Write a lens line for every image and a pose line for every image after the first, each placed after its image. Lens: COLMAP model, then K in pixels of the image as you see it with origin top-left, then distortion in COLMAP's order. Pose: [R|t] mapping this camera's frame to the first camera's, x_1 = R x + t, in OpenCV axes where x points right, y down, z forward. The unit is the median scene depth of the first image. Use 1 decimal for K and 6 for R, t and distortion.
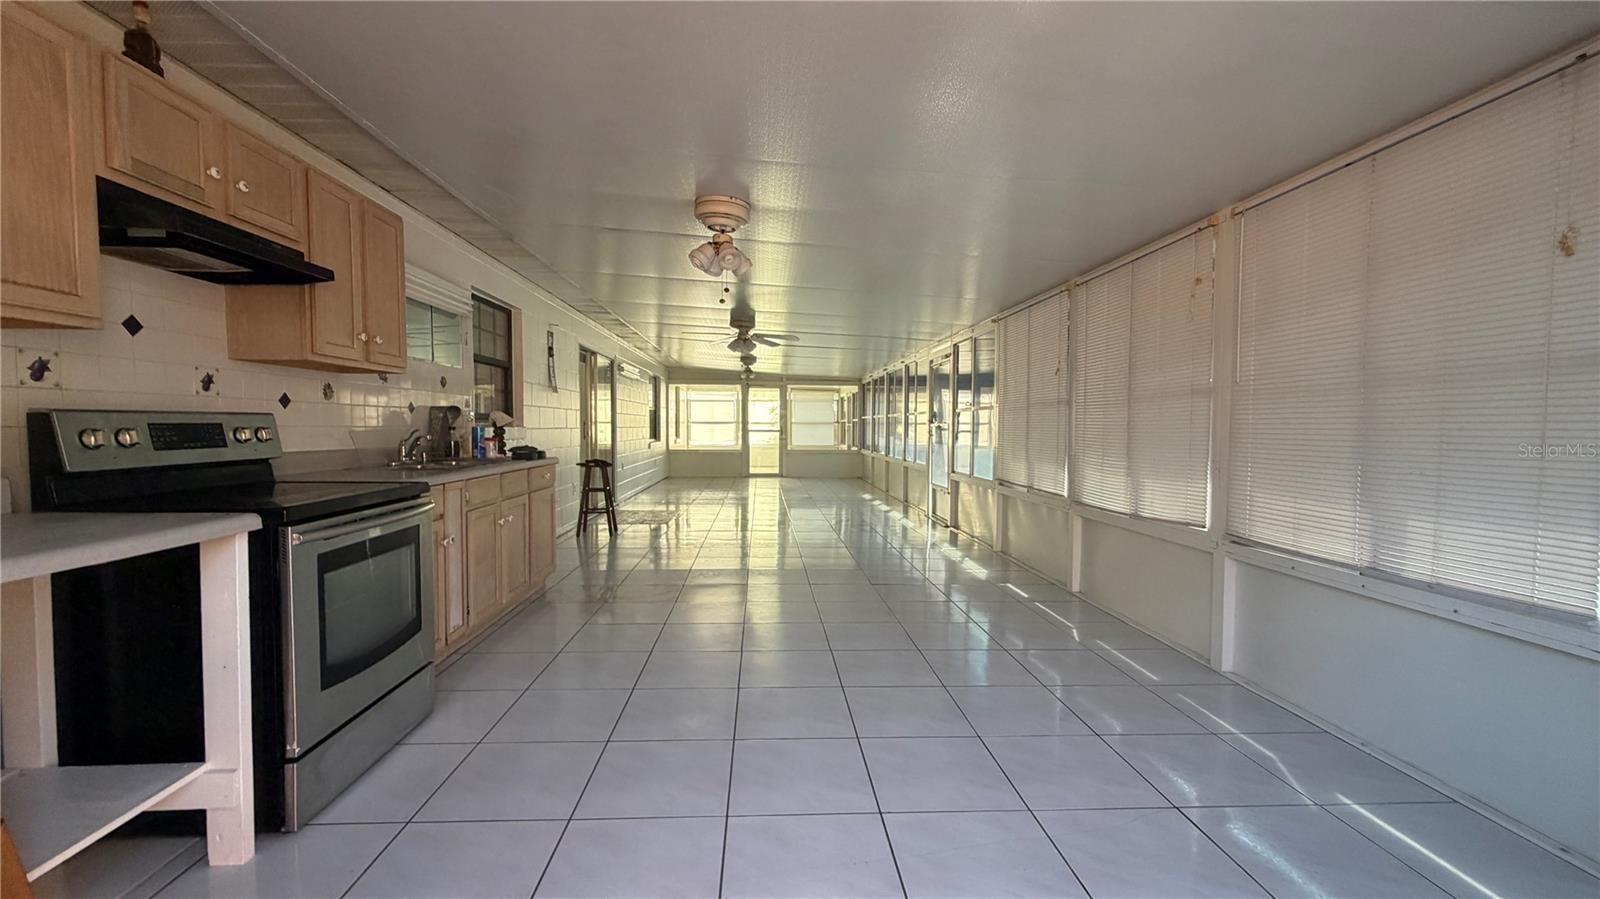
lens RADIAL K [[634.7, 0, 801.4], [0, 634.7, 449.5], [0, 0, 1]] dist [-0.000292, 0.000230]
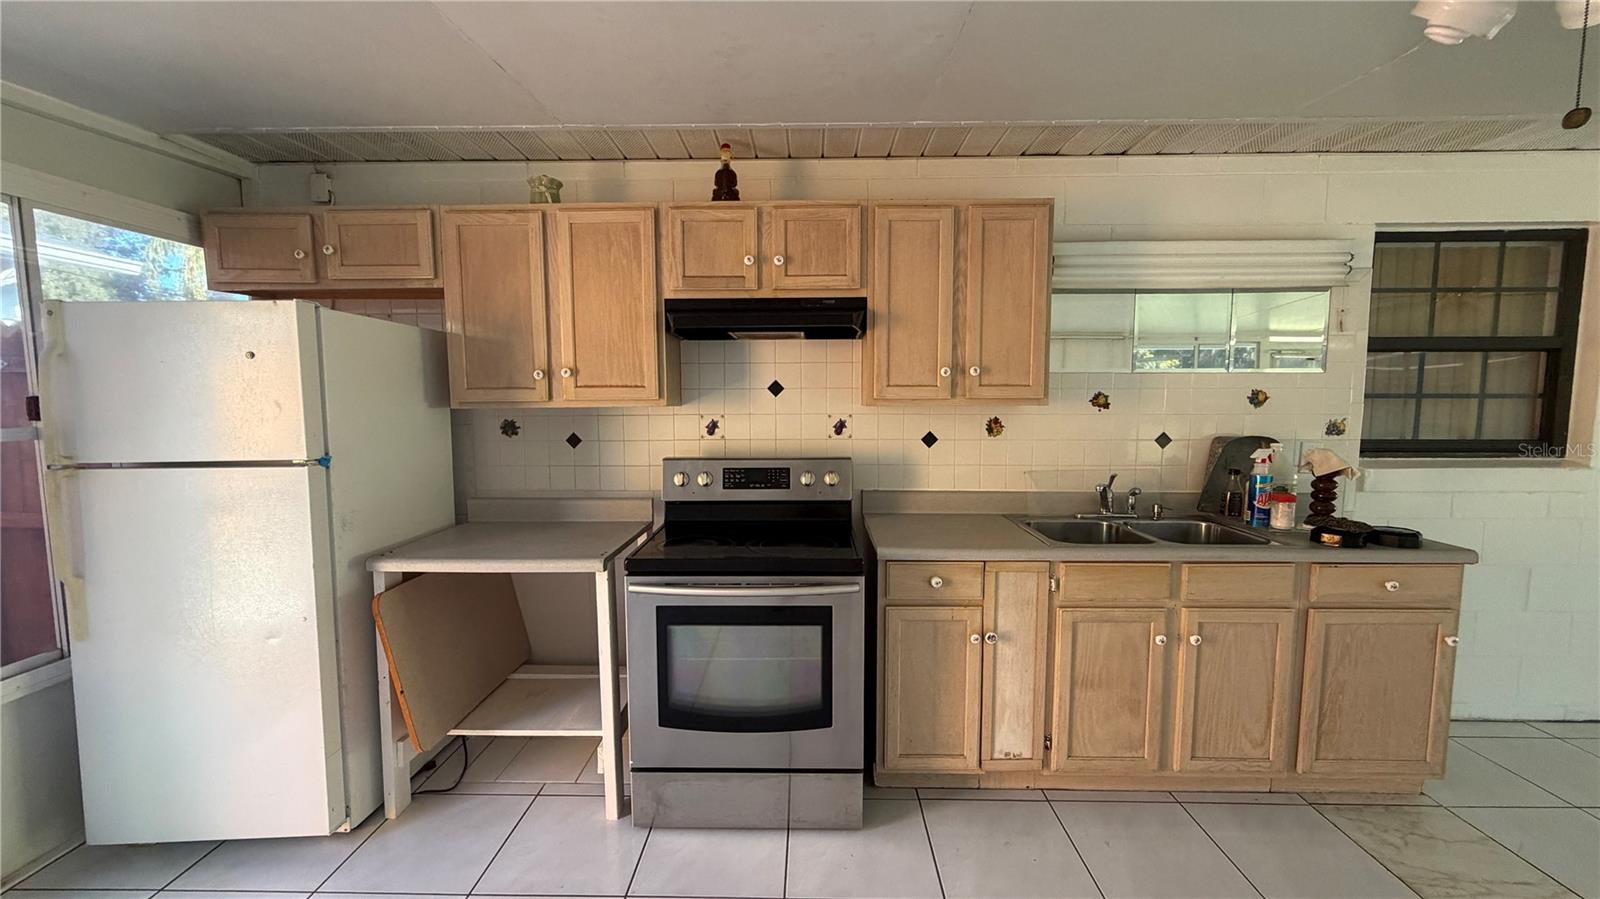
lens RADIAL K [[634.7, 0, 800.6], [0, 634.7, 449.7], [0, 0, 1]] dist [-0.000292, 0.000230]
pose [[-0.078239, 0.085662, -0.993248, 0.230656], [-0.036494, 0.995388, 0.088721, -0.166207], [0.996266, 0.043189, -0.074752, 1.021847]]
